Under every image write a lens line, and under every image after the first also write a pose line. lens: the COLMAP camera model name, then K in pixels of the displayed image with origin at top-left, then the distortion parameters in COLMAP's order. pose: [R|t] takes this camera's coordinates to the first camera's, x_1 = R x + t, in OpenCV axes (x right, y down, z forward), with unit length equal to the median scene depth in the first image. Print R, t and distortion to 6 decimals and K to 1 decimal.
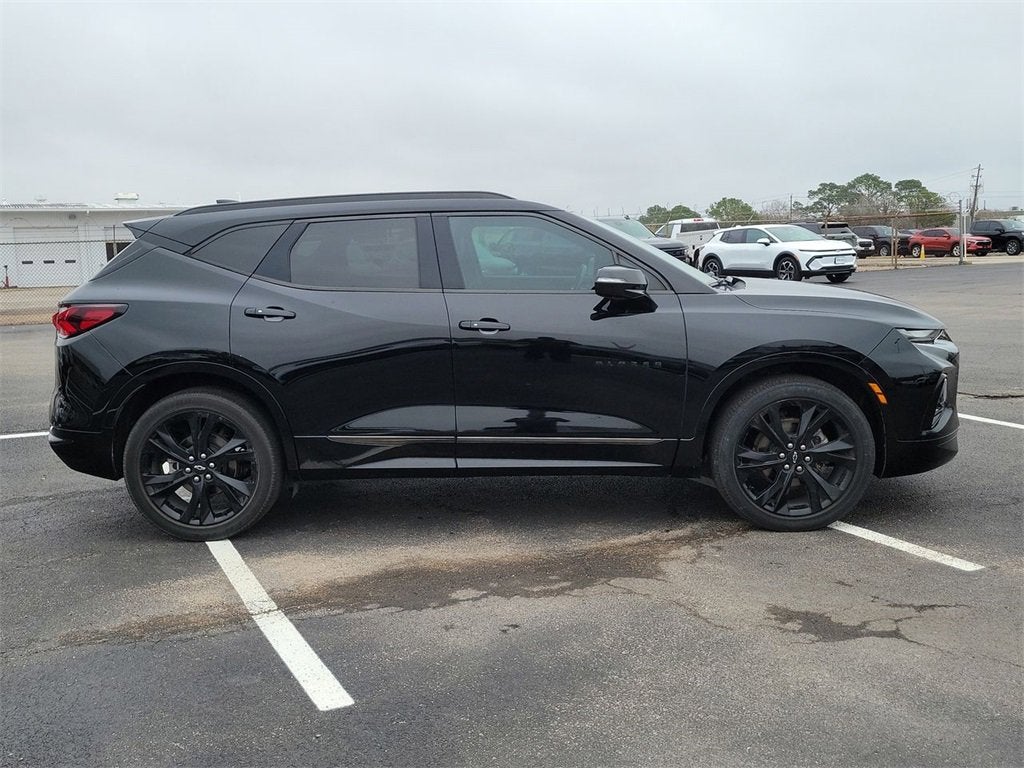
lens RADIAL K [[1034.8, 0, 503.0], [0, 1034.8, 382.6], [0, 0, 1]] dist [0.044098, 0.000000]
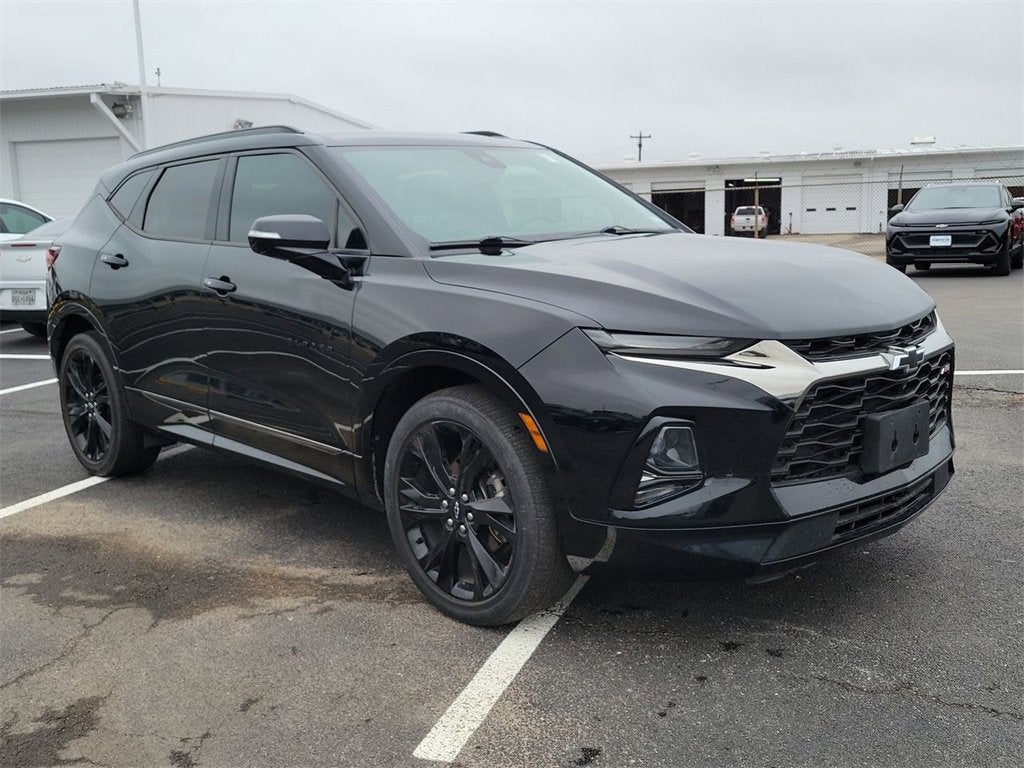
lens RADIAL K [[1034.8, 0, 521.4], [0, 1034.8, 382.2], [0, 0, 1]] dist [0.044098, 0.000000]
pose [[0.710459, 0.118574, -0.693677, 0.647220], [-0.084094, 0.992945, 0.083601, -0.057534], [0.698696, -0.001061, 0.715418, 0.475918]]
